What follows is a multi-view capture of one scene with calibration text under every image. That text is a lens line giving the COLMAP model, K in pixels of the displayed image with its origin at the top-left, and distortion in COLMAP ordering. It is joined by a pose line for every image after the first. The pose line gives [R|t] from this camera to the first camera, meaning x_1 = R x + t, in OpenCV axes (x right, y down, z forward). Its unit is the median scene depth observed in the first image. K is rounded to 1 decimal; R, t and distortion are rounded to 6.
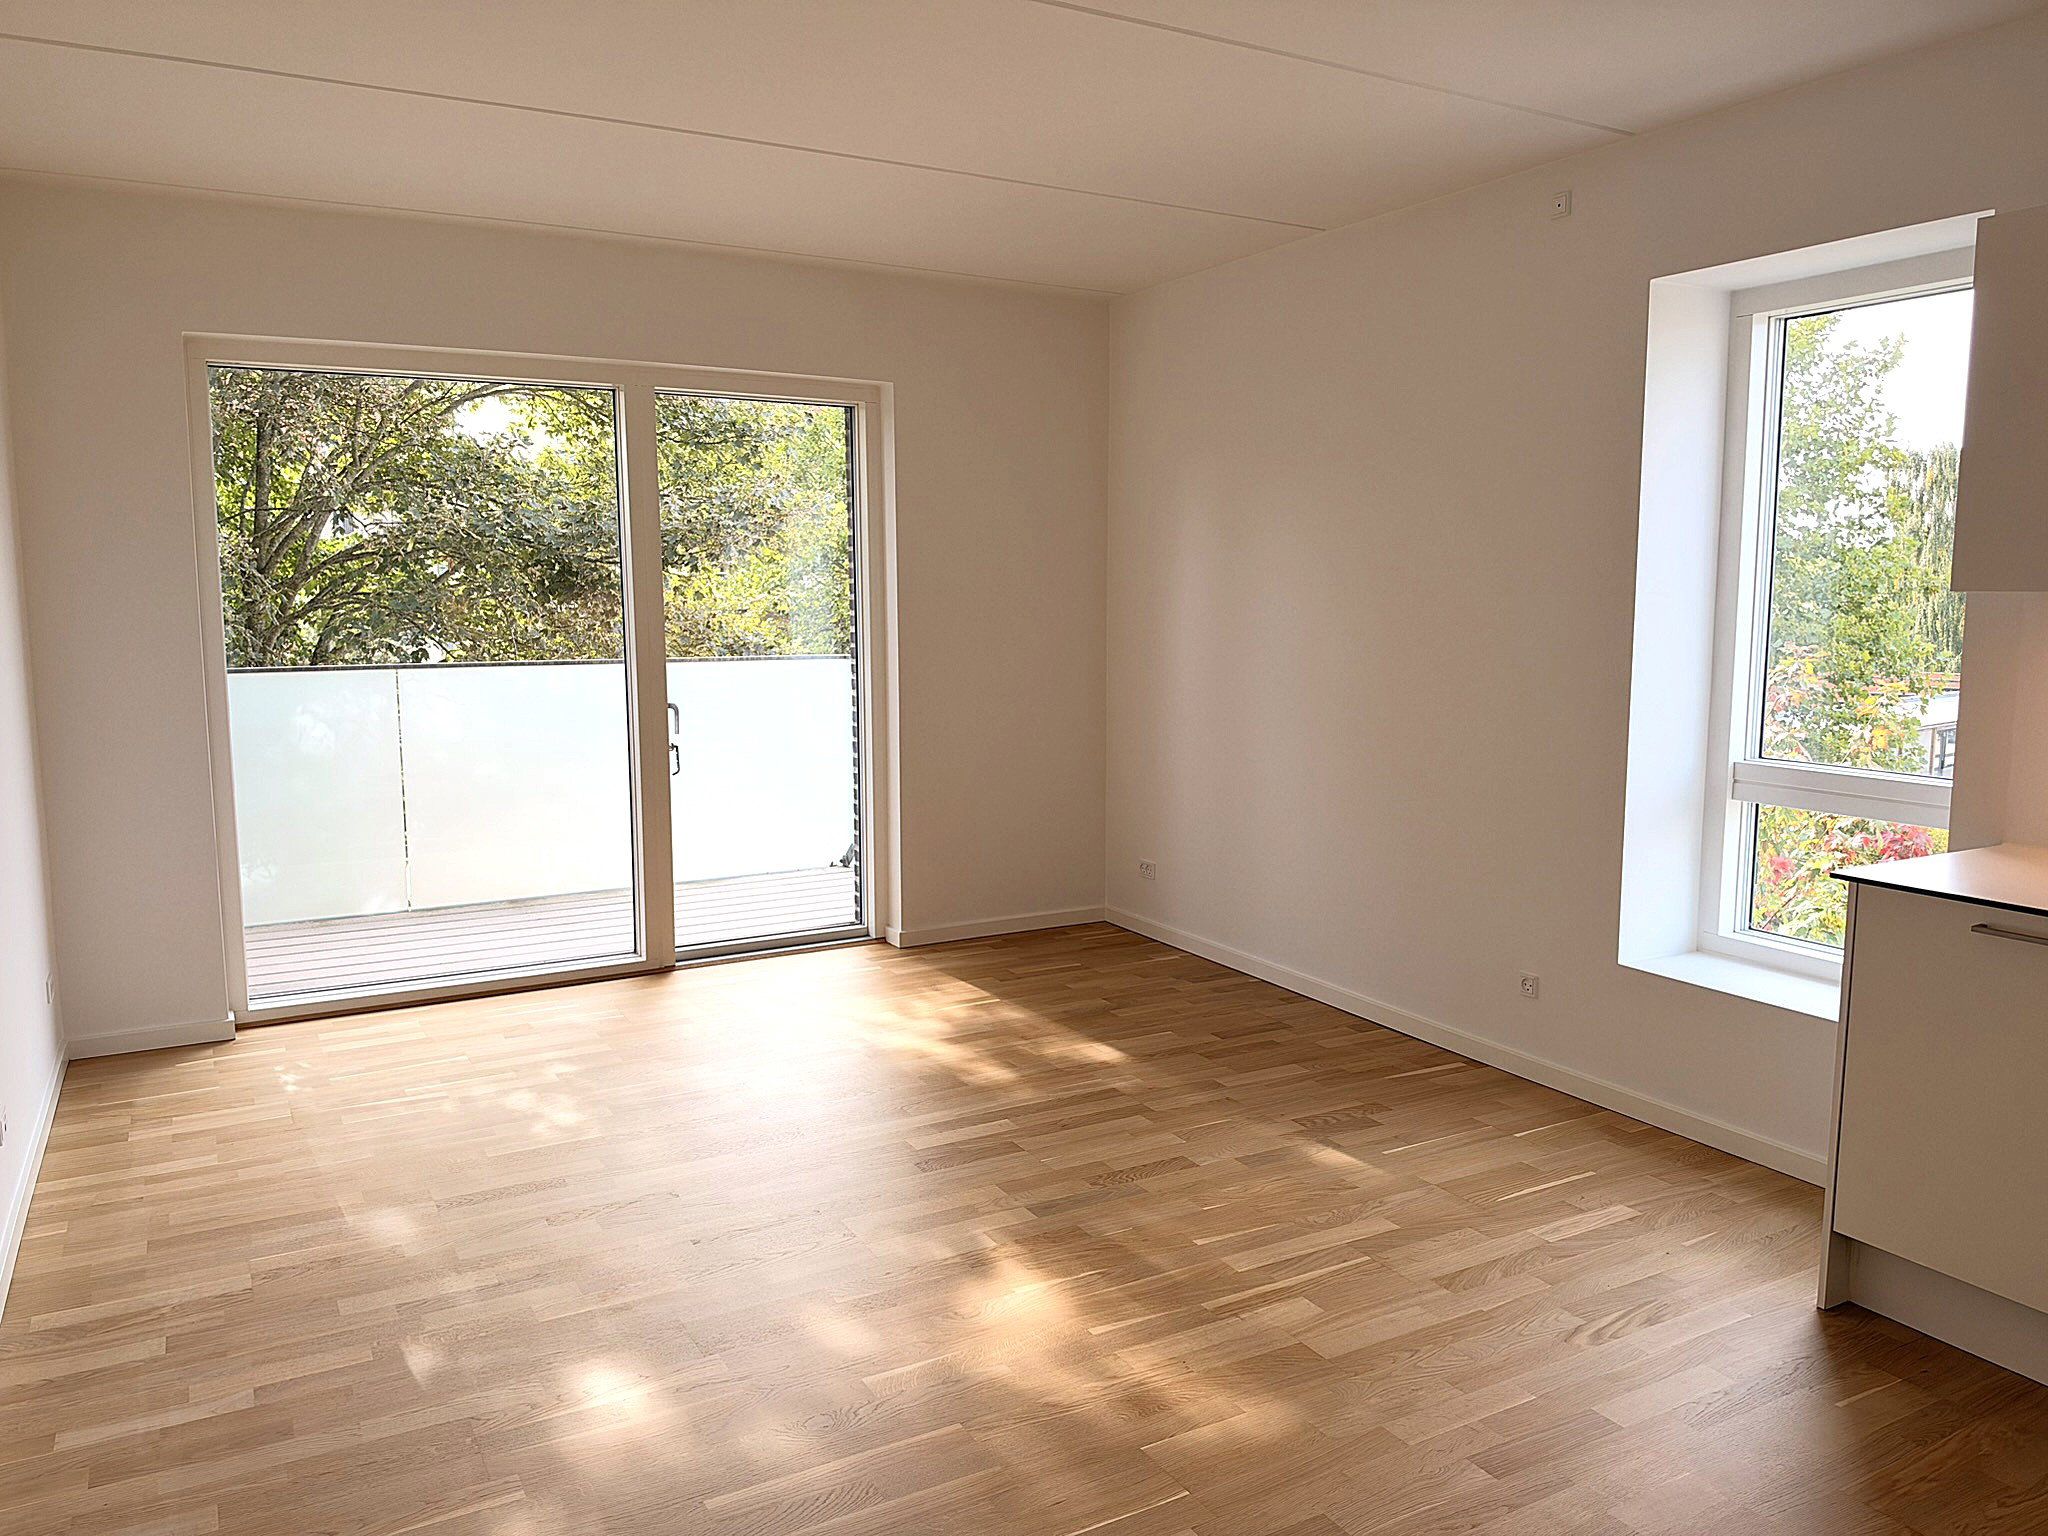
lens RADIAL K [[1477.8, 0, 1019.4], [0, 1477.8, 770.2], [0, 0, 1]] dist [0.001431, -0.005239]
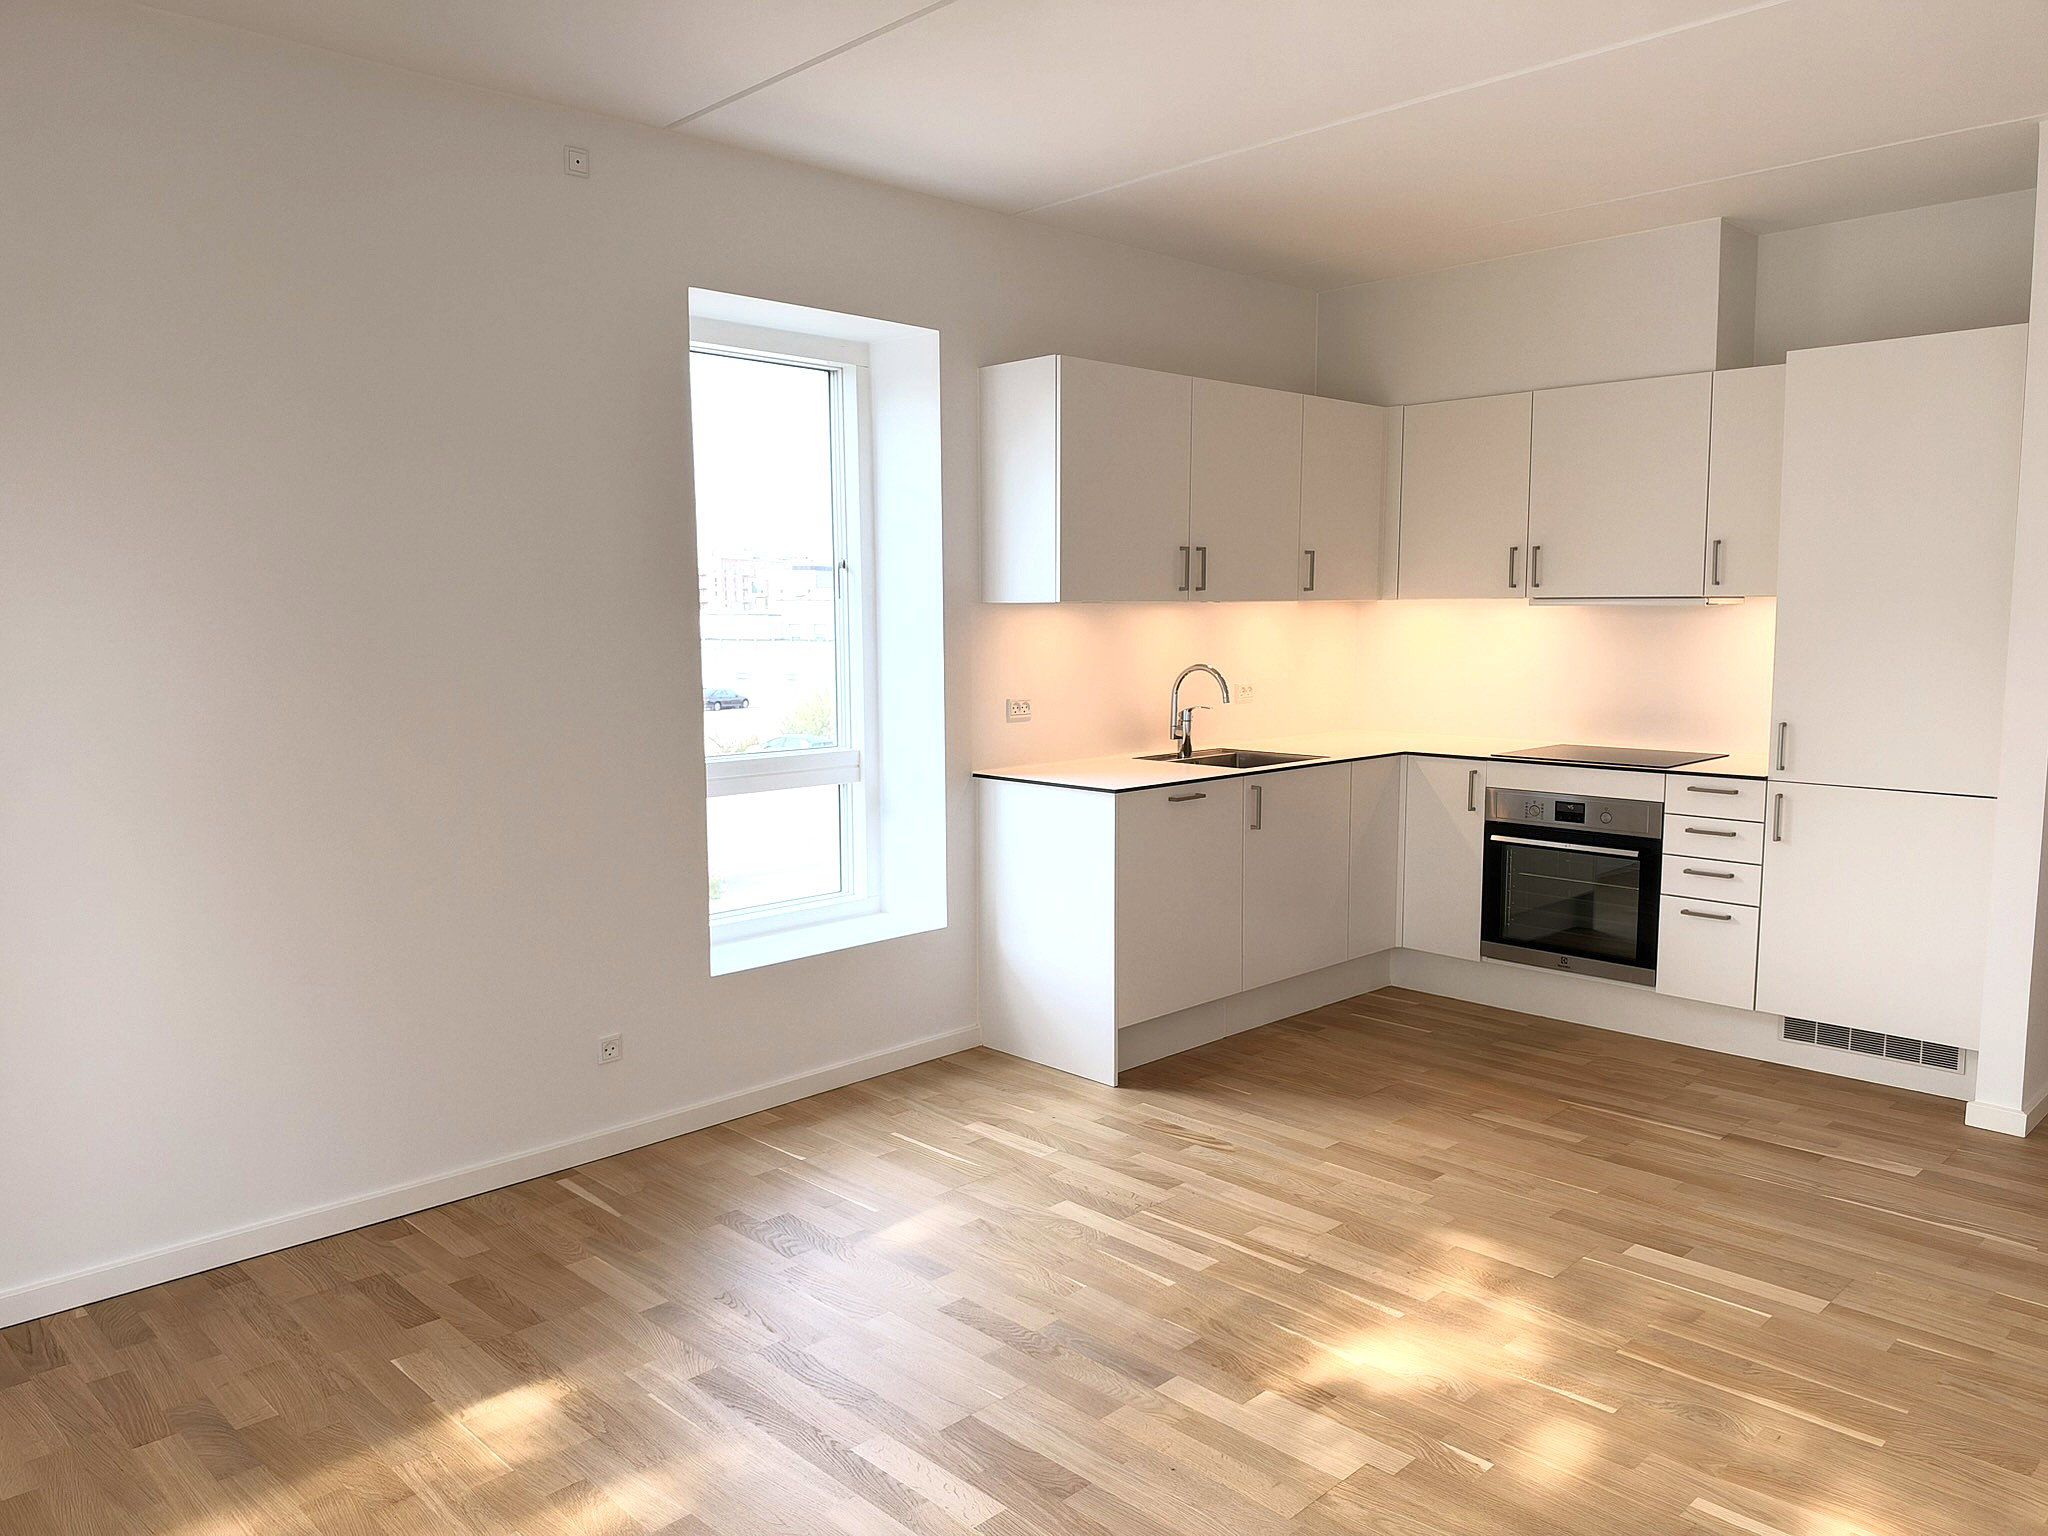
lens RADIAL K [[1477.8, 0, 1020.1], [0, 1477.8, 767.1], [0, 0, 1]] dist [0.001431, -0.005239]
pose [[-0.258845, -0.112902, 0.959298, -0.629286], [0.127279, 0.980499, 0.149740, -0.138656], [-0.957497, 0.160858, -0.239427, 1.096863]]
